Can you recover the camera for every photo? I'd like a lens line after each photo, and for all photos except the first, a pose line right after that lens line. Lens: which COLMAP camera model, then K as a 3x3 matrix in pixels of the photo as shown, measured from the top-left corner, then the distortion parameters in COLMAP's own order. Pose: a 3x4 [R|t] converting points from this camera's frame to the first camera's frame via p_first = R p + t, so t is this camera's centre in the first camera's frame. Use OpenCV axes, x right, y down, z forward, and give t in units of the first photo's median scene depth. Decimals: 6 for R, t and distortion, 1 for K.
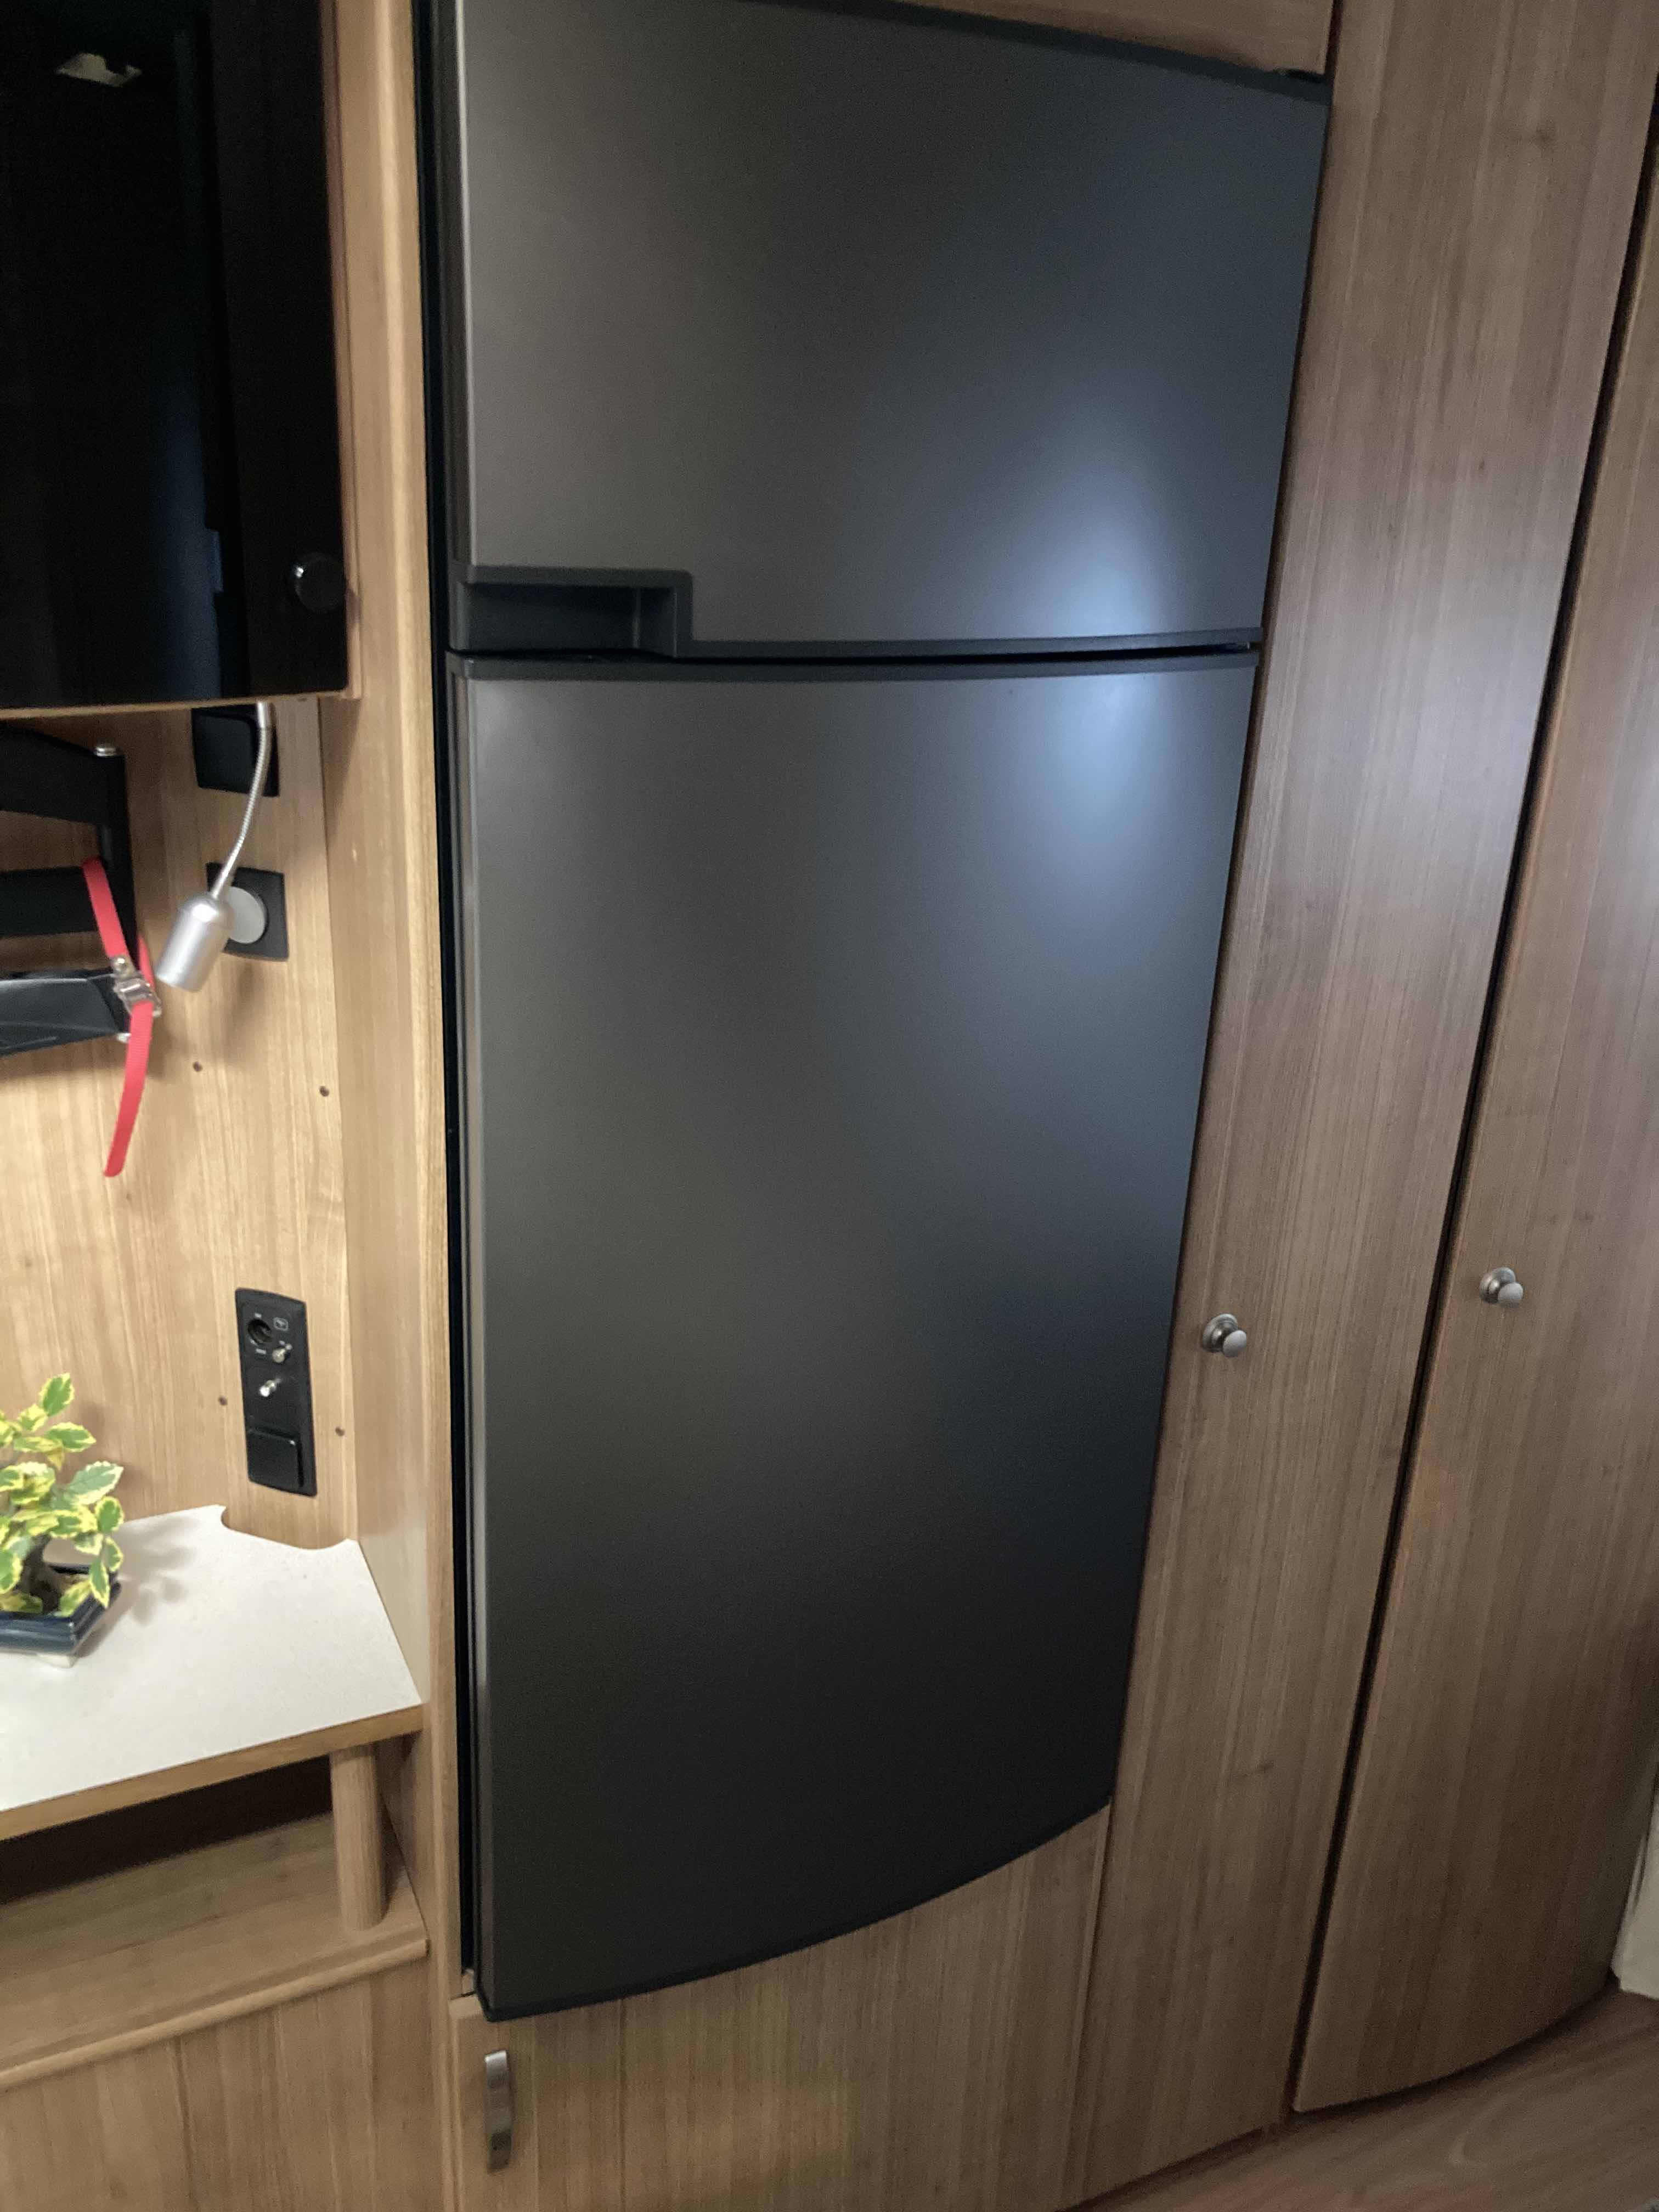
lens RADIAL K [[1805.4, 0, 841.5], [0, 1805.4, 1087.2], [0, 0, 1]] dist [0.008187, -0.007752]
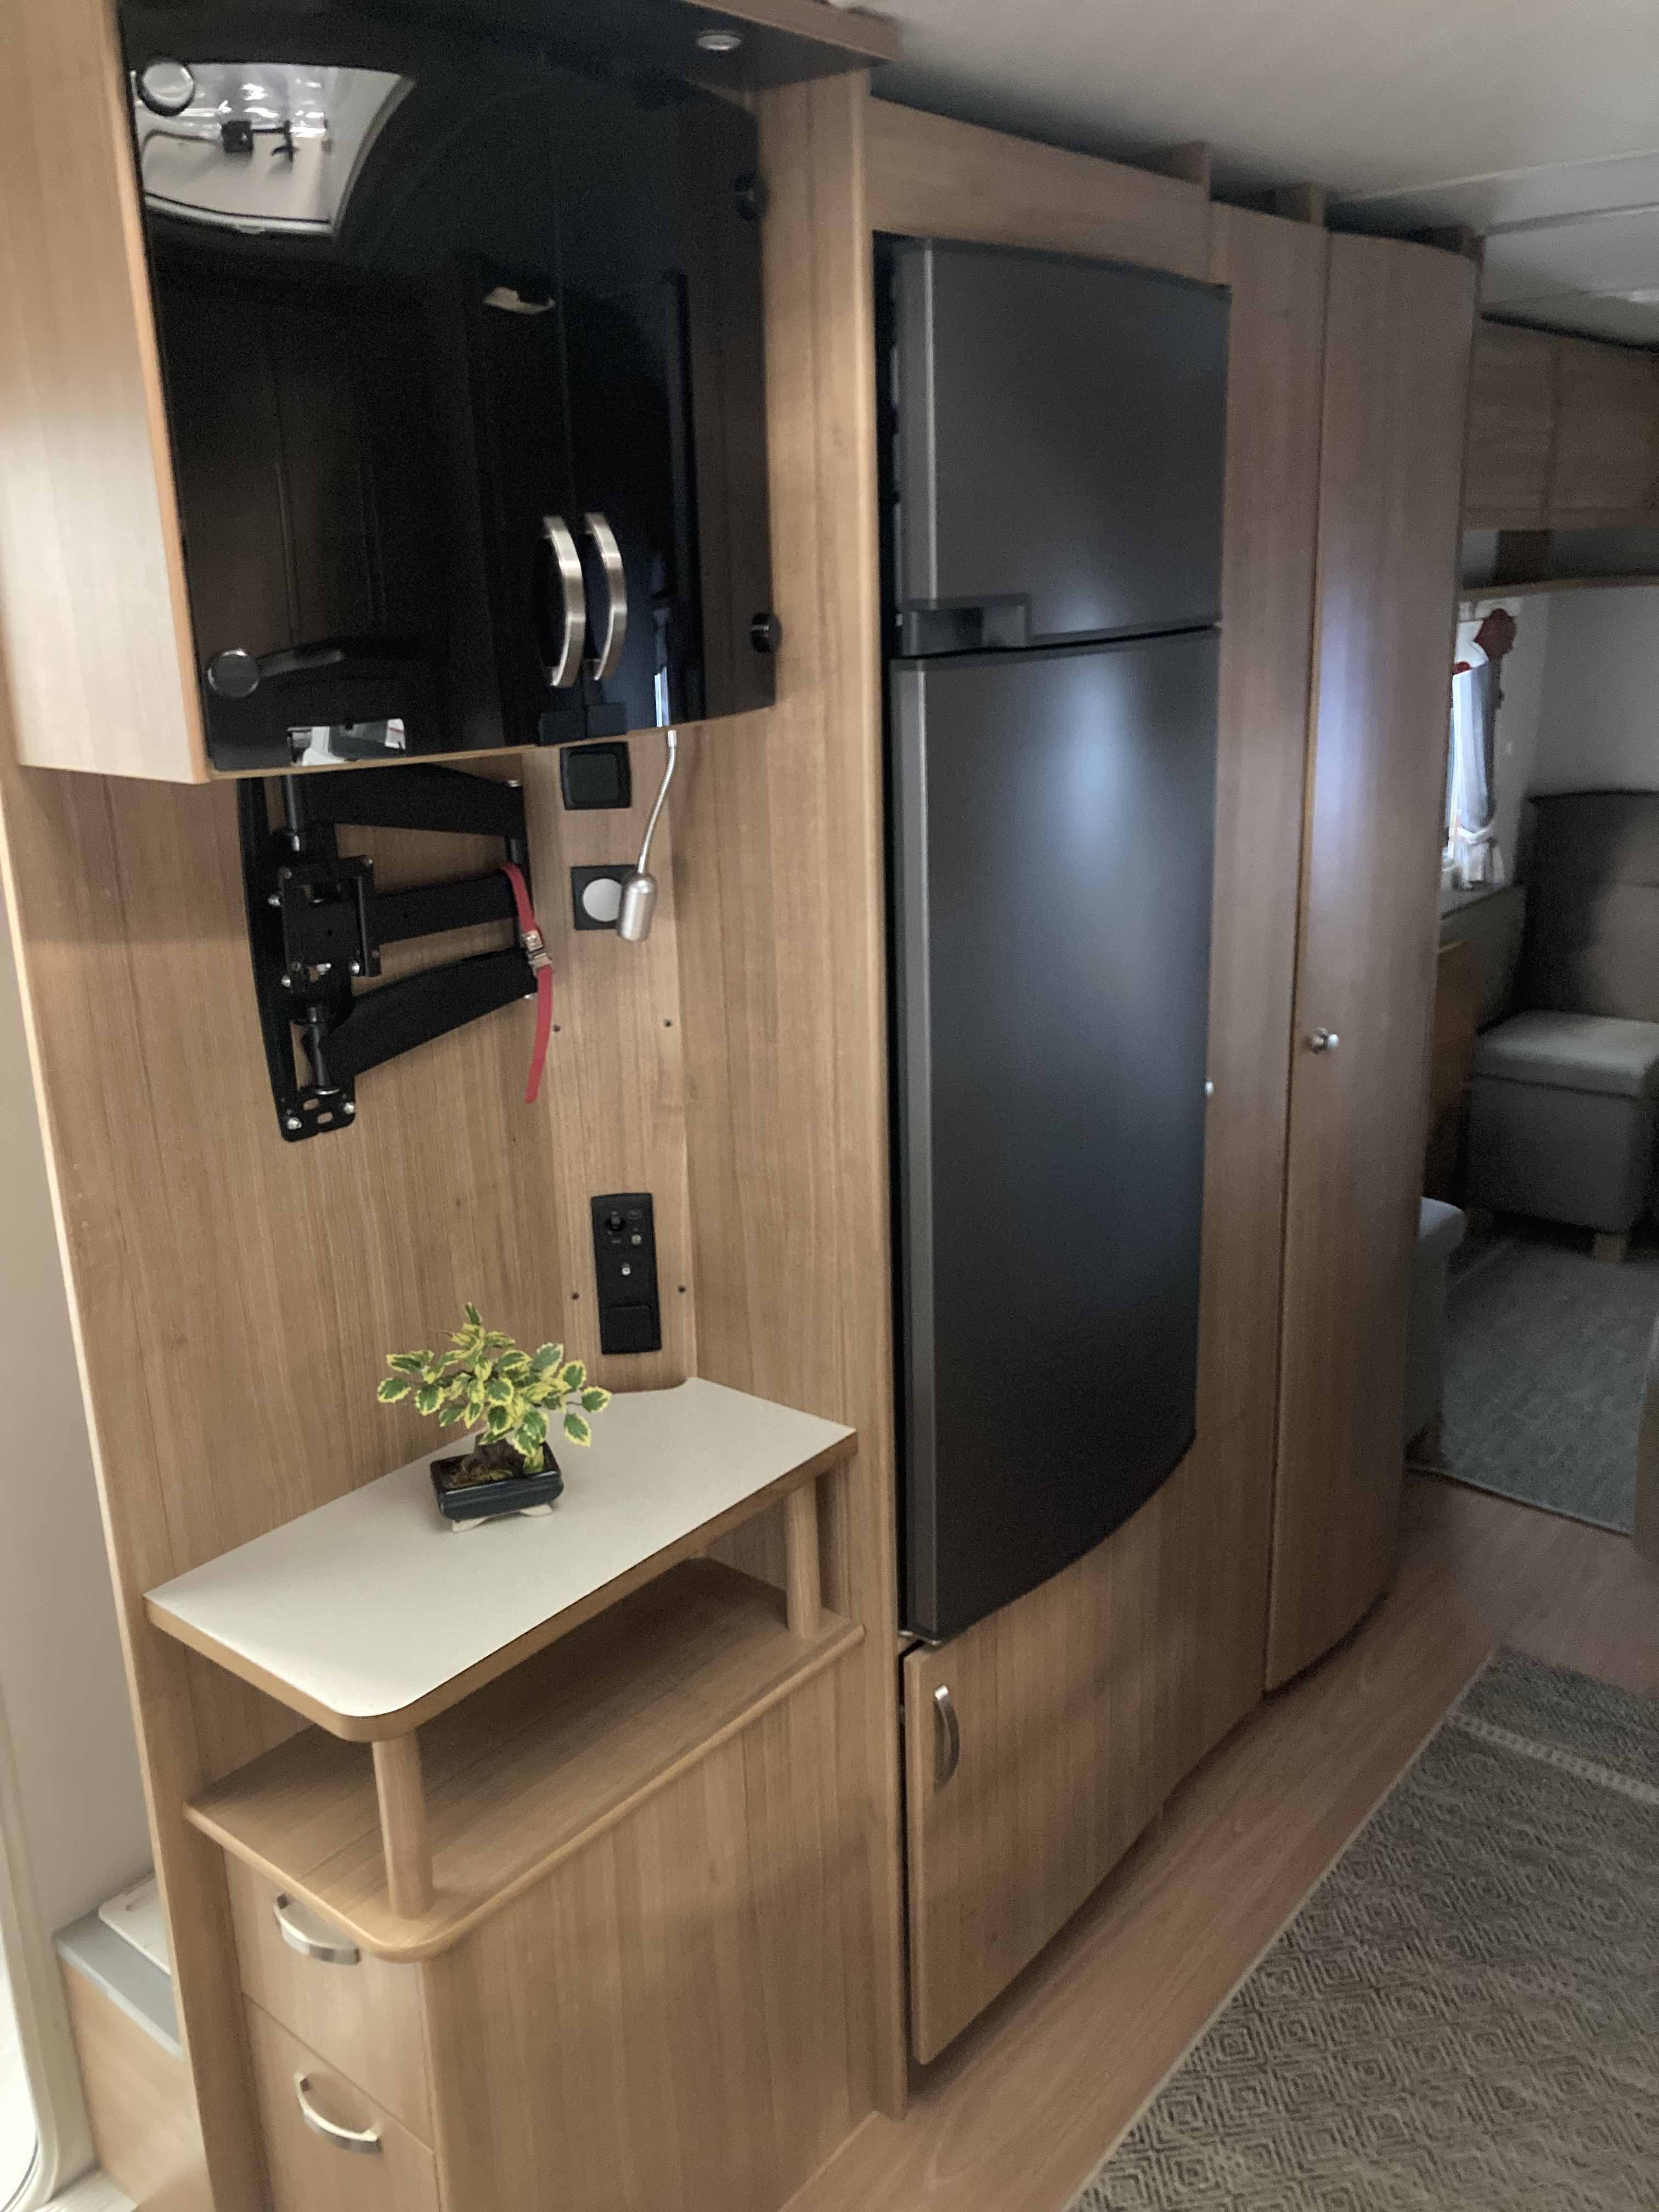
lens RADIAL K [[1805.4, 0, 841.5], [0, 1805.4, 1087.2], [0, 0, 1]] dist [0.008187, -0.007752]
pose [[0.903161, -0.197484, 0.381182, -0.661116], [0.220198, 0.975317, -0.016437, 0.096089], [-0.368528, 0.098781, 0.924354, -0.275338]]
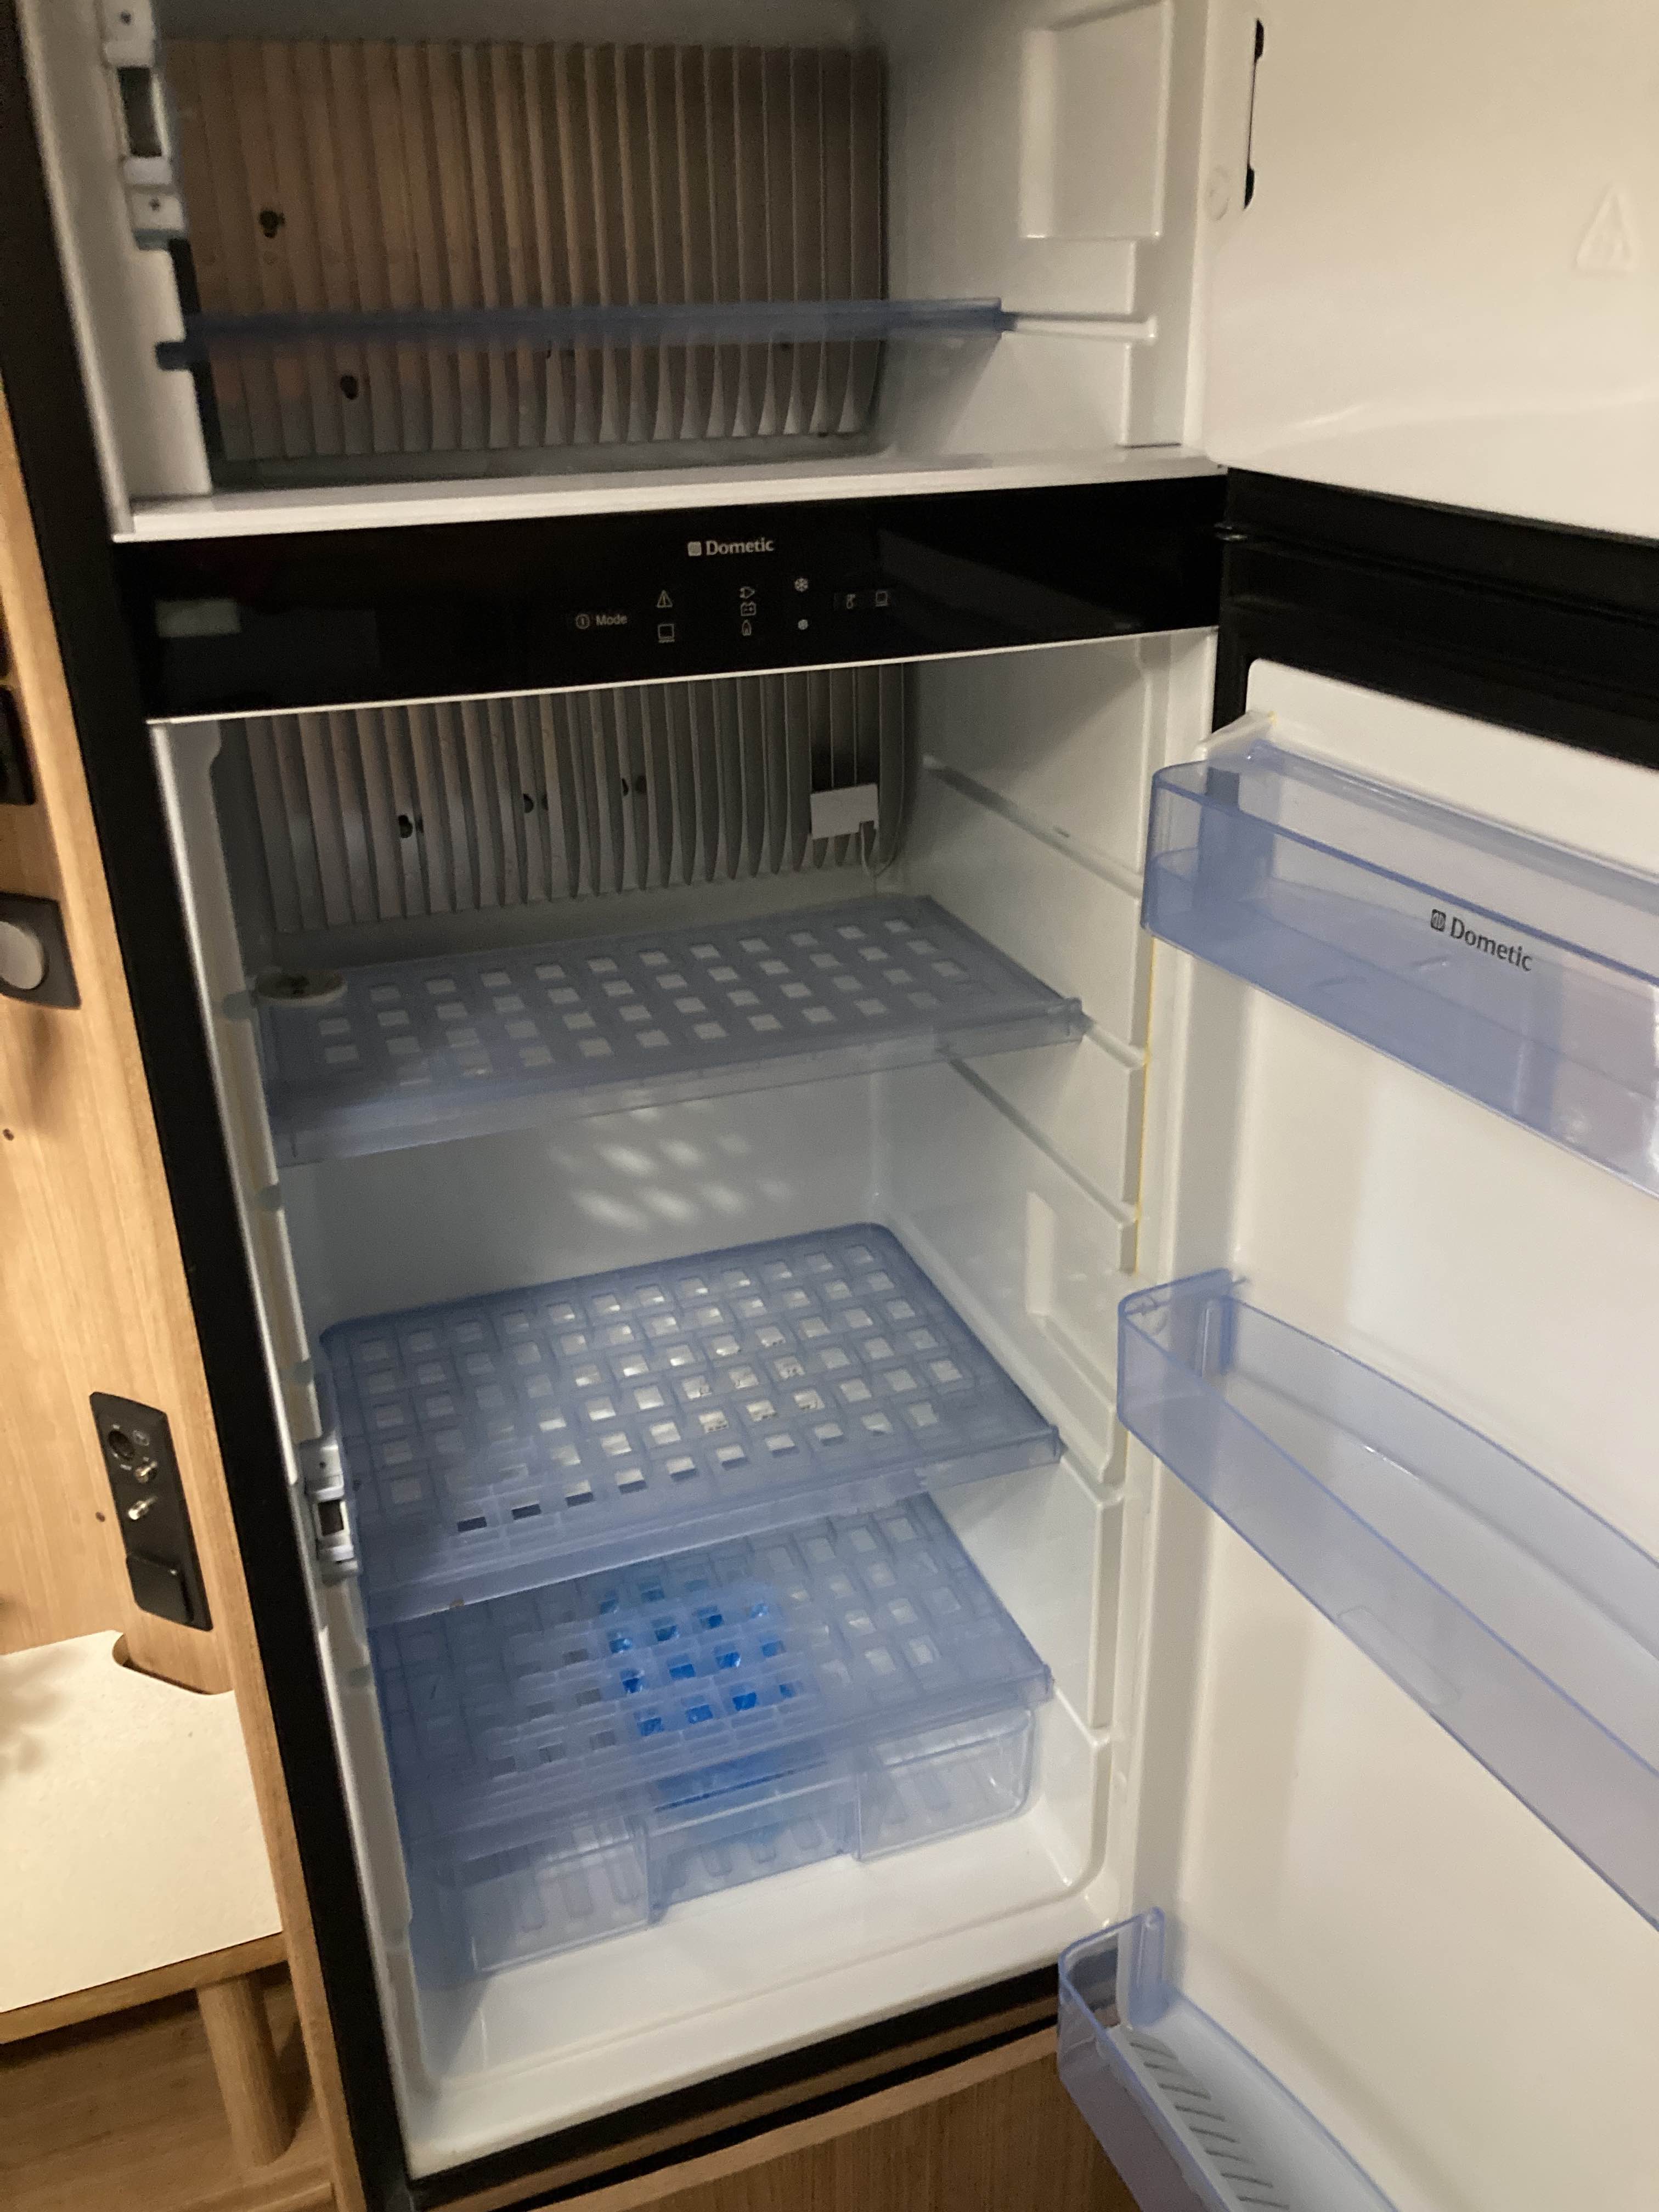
lens RADIAL K [[1805.4, 0, 841.5], [0, 1805.4, 1087.2], [0, 0, 1]] dist [0.008187, -0.007752]
pose [[0.990977, -0.022540, -0.132126, 0.117604], [0.031643, 0.997237, 0.067208, -0.073193], [0.130246, -0.070782, 0.988952, 0.243929]]
